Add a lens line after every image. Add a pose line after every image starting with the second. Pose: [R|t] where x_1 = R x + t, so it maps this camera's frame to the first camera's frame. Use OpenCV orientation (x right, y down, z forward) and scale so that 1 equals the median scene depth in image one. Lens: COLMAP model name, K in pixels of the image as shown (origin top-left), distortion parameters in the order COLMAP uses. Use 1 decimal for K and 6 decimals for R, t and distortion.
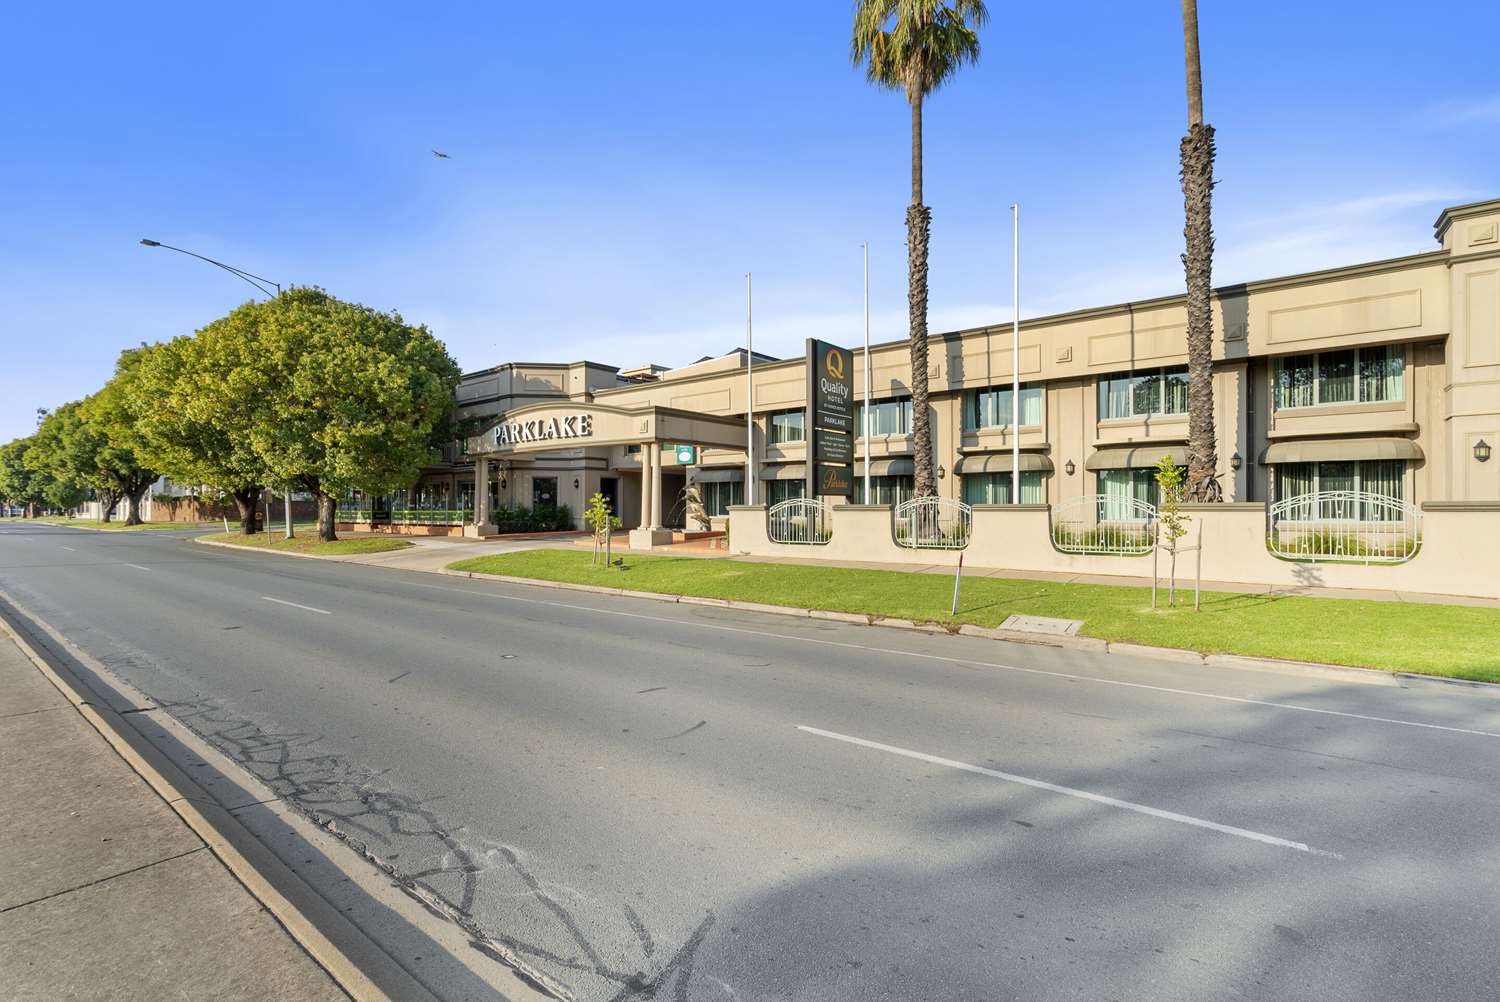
lens RADIAL K [[677.8, 0, 742.8], [0, 677.8, 500.8], [0, 0, 1]] dist [-0.023000, 0.019792]
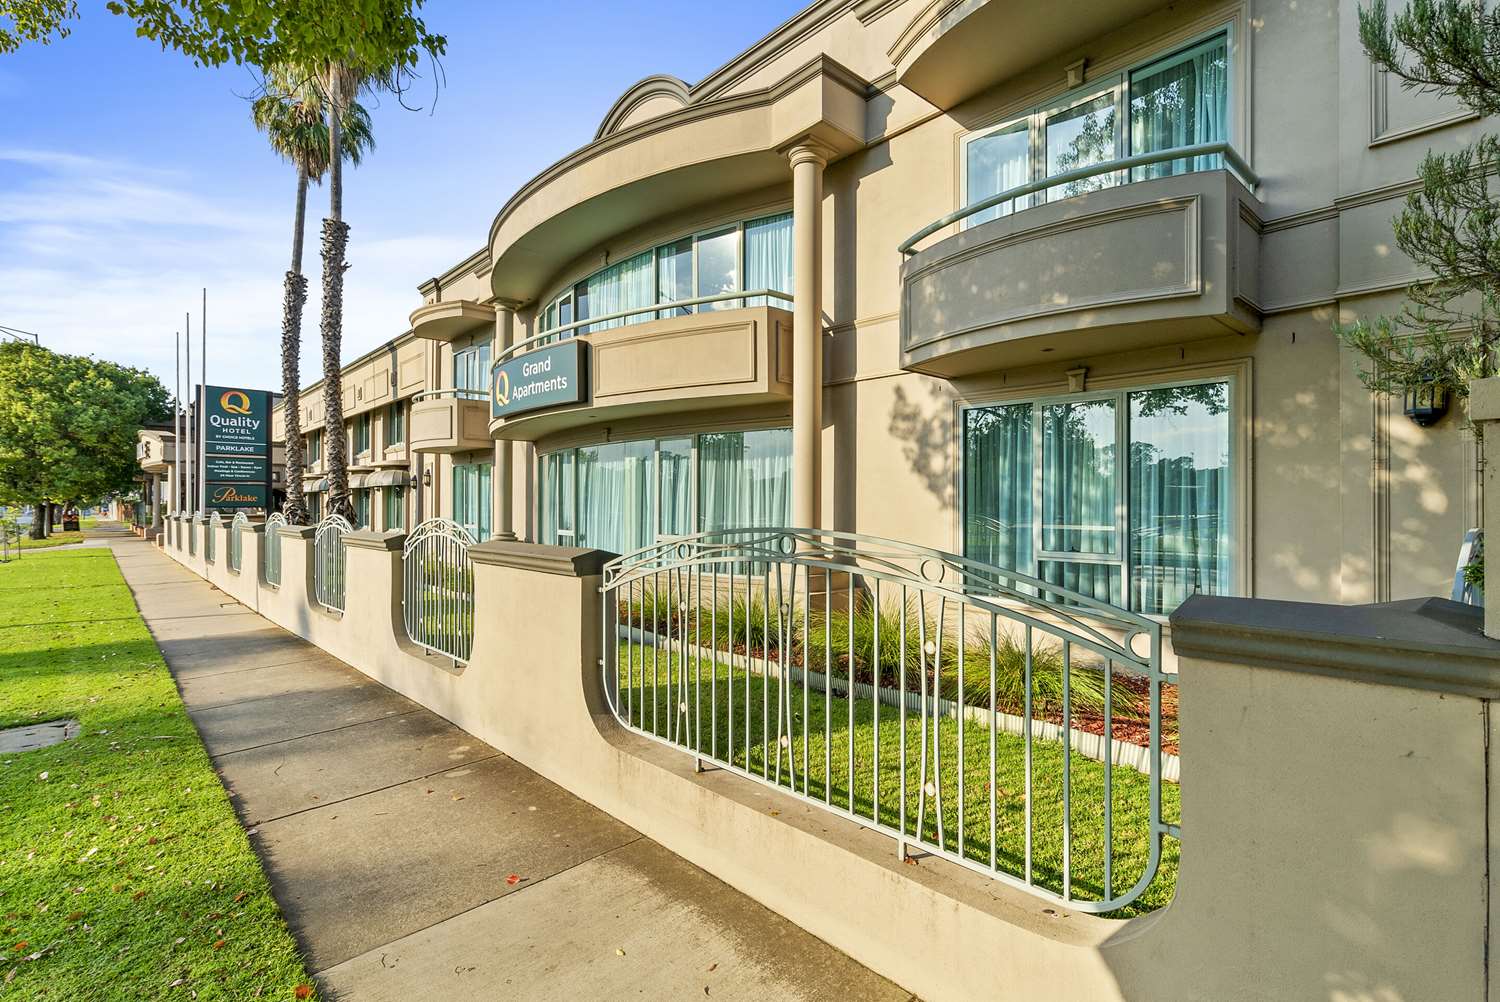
lens RADIAL K [[702.1, 0, 750.0], [0, 702.1, 501.0], [0, 0, 1]] dist [-0.003706, -0.000282]
pose [[0.988188, 0.002559, -0.153224, 1.067322], [-0.002217, 0.999995, 0.002405, -0.021384], [0.153229, -0.002037, 0.988189, -0.114015]]
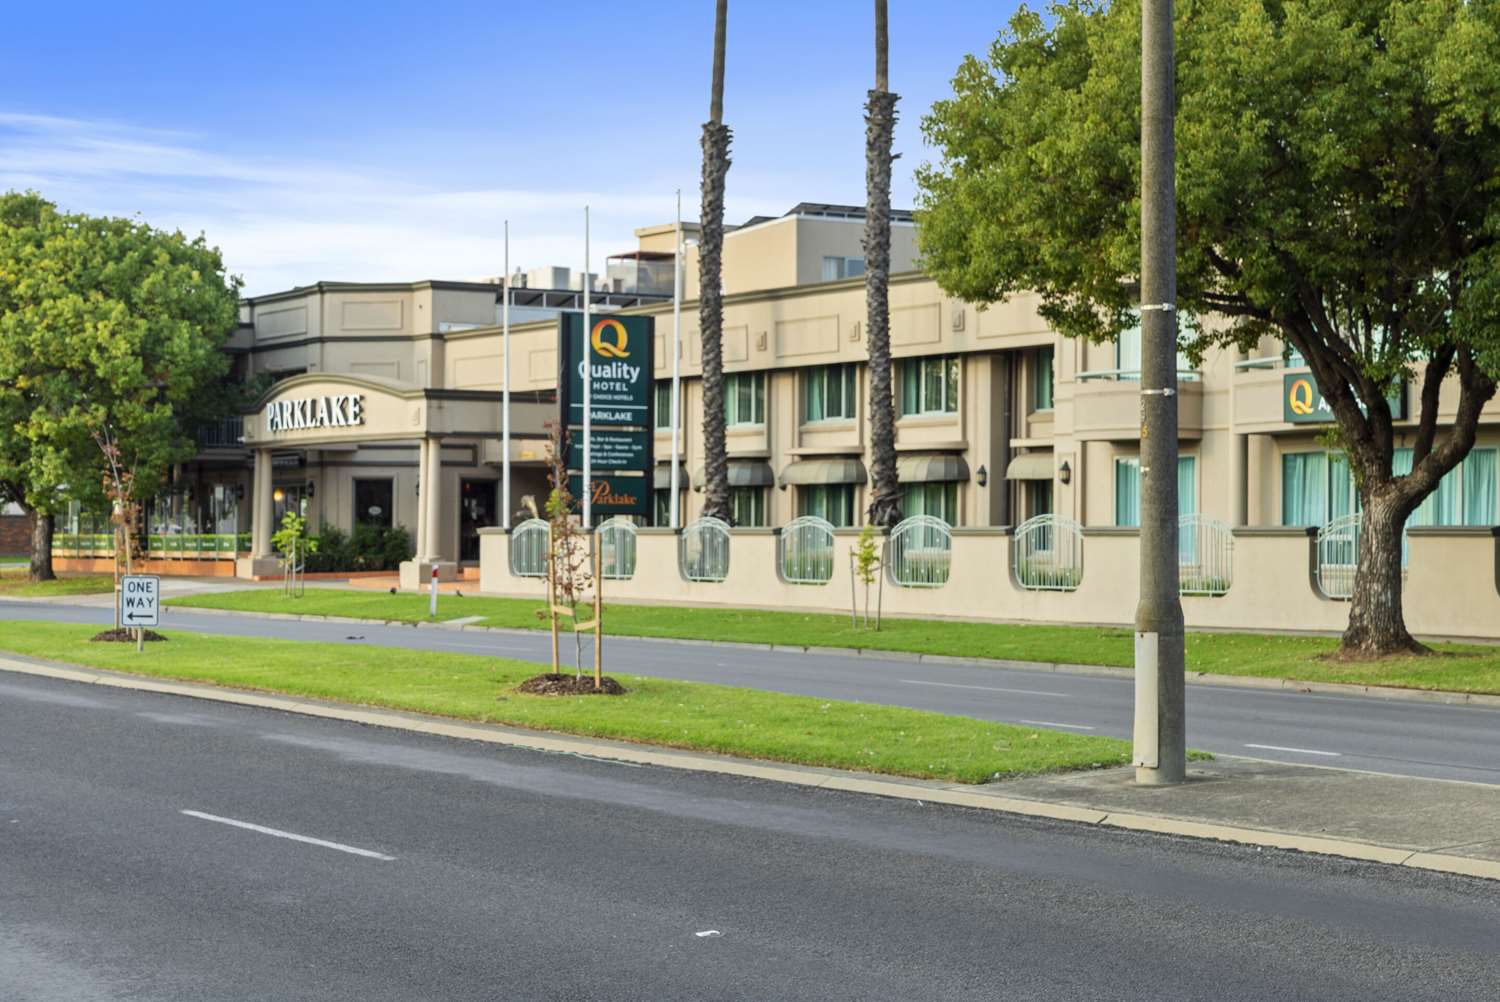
lens RADIAL K [[2964.1, 0, 750.0], [0, 2964.1, 501.0], [0, 0, 1]] dist [0.071352, -0.075230]
pose [[0.936259, 0.003413, -0.351295, 1.195650], [-0.005142, 0.999979, -0.003989, -0.009286], [0.351273, 0.005541, 0.936257, -1.676572]]
